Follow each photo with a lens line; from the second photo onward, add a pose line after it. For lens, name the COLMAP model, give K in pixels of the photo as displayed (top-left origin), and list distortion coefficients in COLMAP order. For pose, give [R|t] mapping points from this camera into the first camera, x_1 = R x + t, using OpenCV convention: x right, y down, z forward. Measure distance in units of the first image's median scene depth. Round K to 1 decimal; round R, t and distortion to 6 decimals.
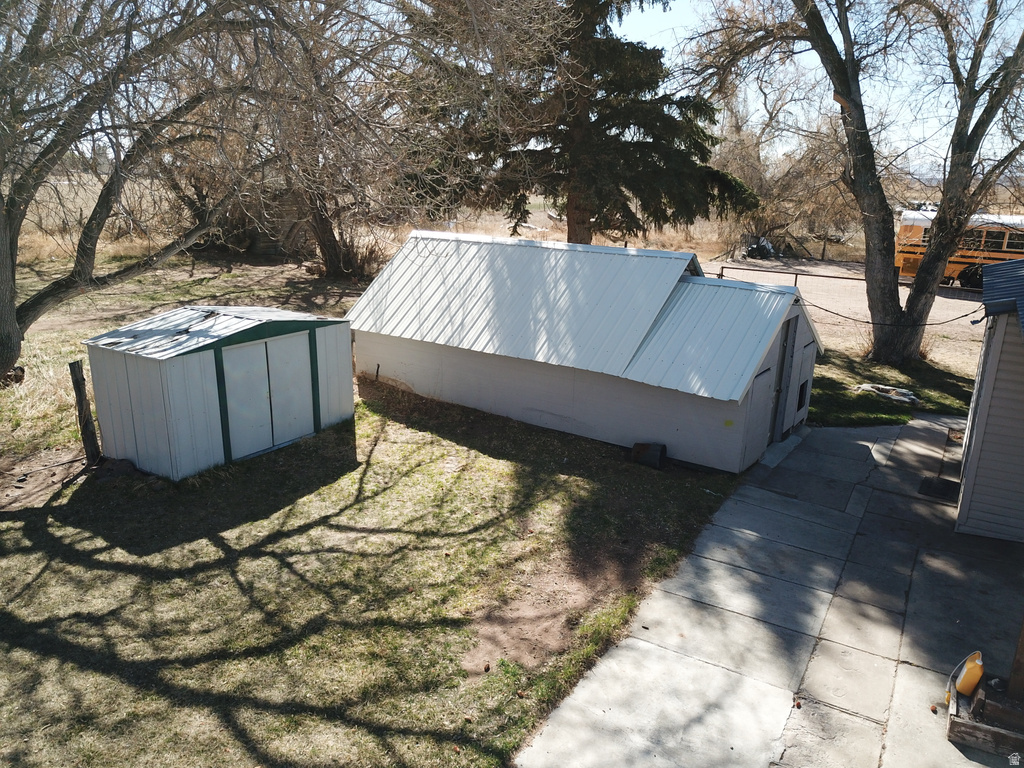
lens RADIAL K [[755.0, 0, 512.0], [0, 755.0, 384.0], [0, 0, 1]] dist [-0.001531, -0.001933]
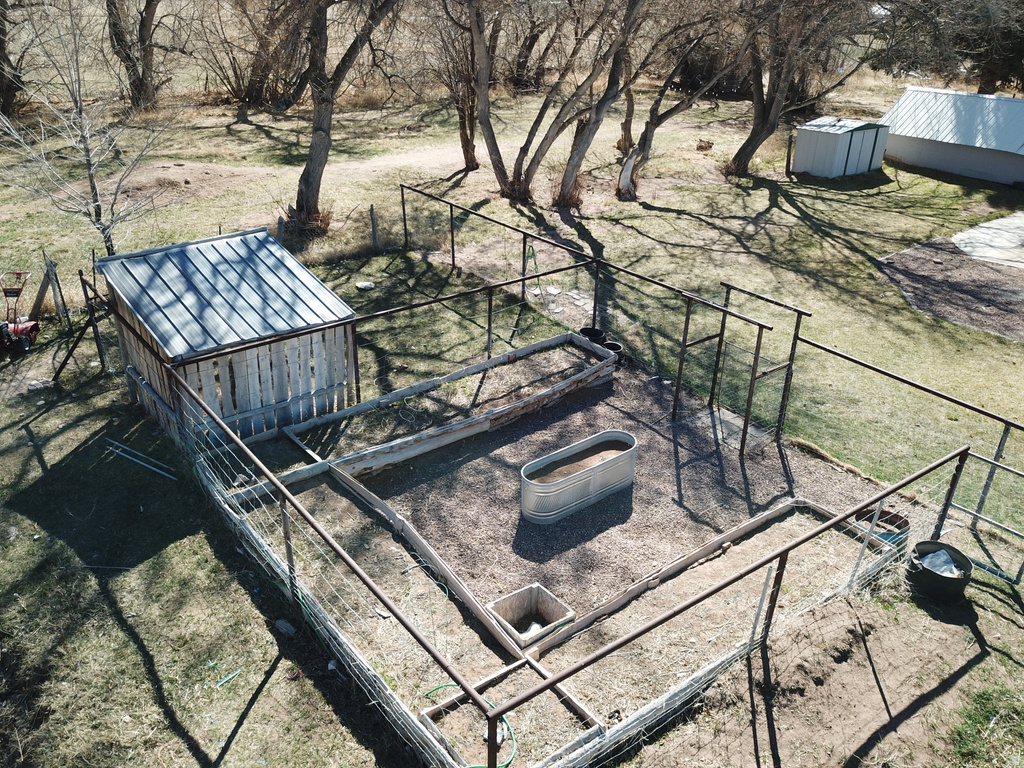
lens RADIAL K [[767.7, 0, 512.0], [0, 767.7, 384.0], [0, 0, 1]] dist [0.007556, 0.003919]
pose [[0.930269, 0.161625, -0.329359, -0.417581], [-0.094865, 0.973171, 0.209616, 0.338605], [0.354402, -0.163755, 0.920643, -1.955711]]
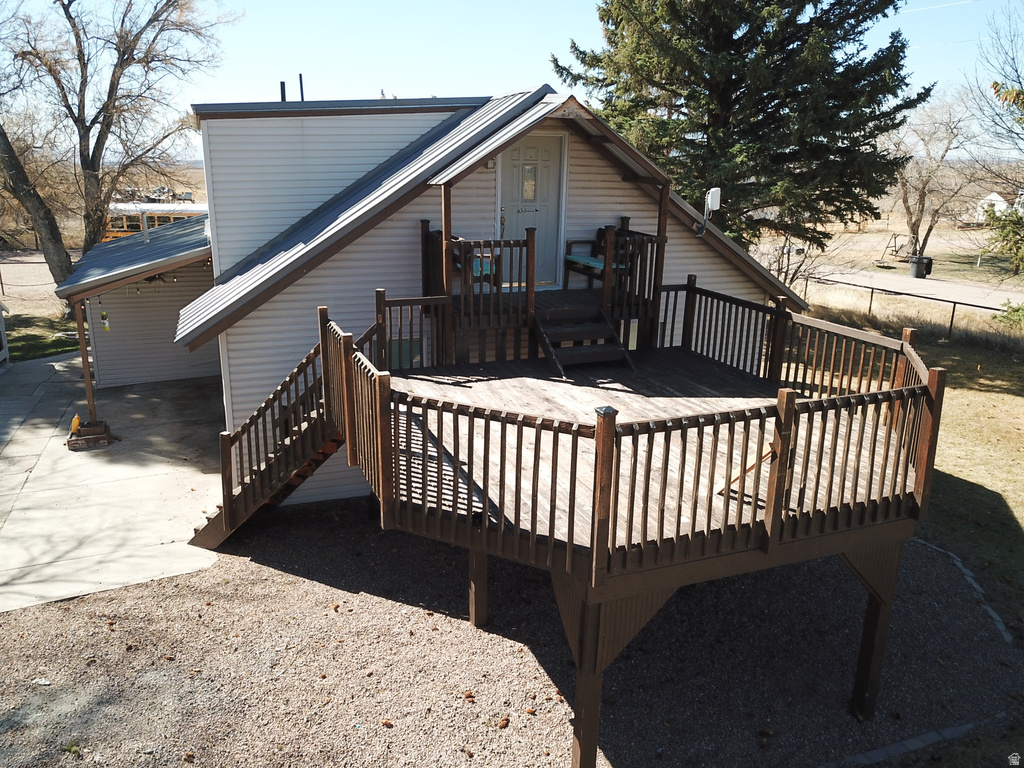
lens RADIAL K [[769.9, 0, 479.6], [0, 769.9, 382.1], [0, 0, 1]] dist [-0.005280, -0.005381]
pose [[0.641039, -0.229558, 0.732374, -0.145525], [0.218606, 0.969309, 0.112481, 0.135102], [-0.735718, 0.087997, 0.671548, -0.749373]]
